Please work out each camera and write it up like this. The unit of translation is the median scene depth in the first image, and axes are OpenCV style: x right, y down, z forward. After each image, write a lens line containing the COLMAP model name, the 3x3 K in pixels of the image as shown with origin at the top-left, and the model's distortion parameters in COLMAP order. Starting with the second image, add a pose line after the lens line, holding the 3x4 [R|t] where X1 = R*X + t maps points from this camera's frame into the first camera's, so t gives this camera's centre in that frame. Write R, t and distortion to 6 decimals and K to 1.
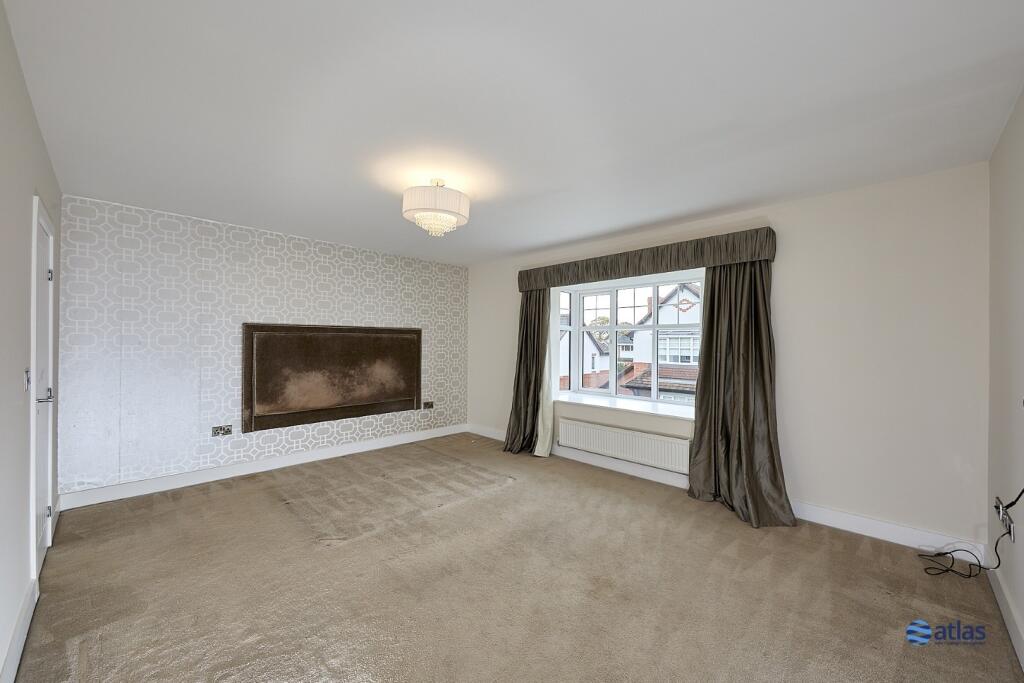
lens RADIAL K [[389.6, 0, 514.8], [0, 389.6, 343.6], [0, 0, 1]] dist [0.000875, 0.000054]
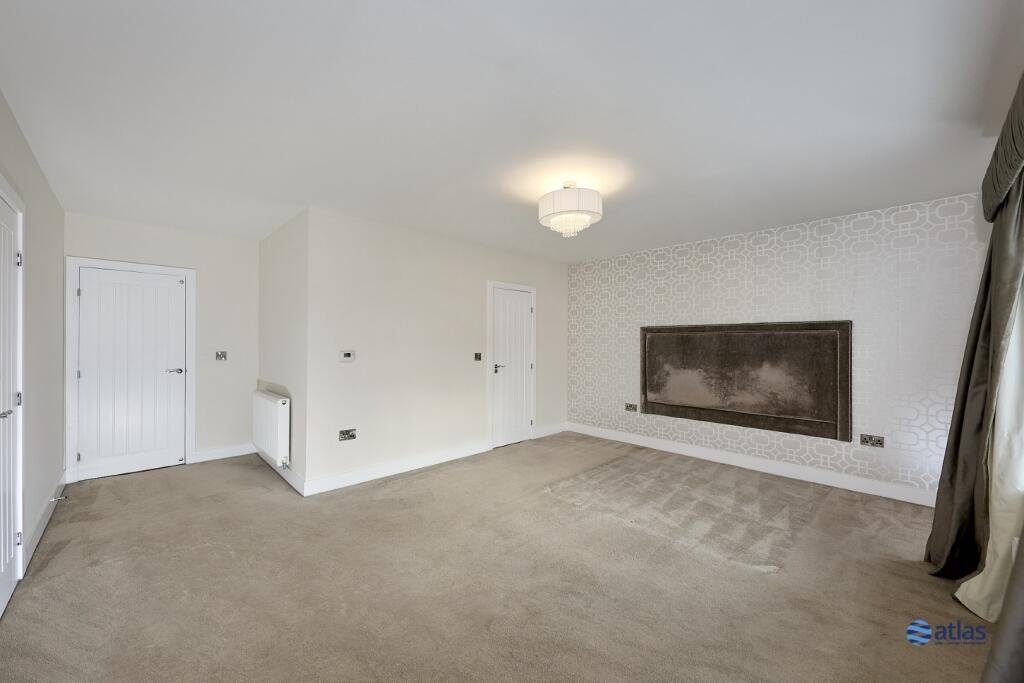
lens RADIAL K [[389.6, 0, 514.8], [0, 389.6, 343.6], [0, 0, 1]] dist [0.000875, 0.000054]
pose [[-0.019485, 0.000893, -0.999810, 0.570215], [-0.002403, 0.999997, 0.000940, 0.002492], [0.999807, 0.002421, -0.019483, 0.589118]]
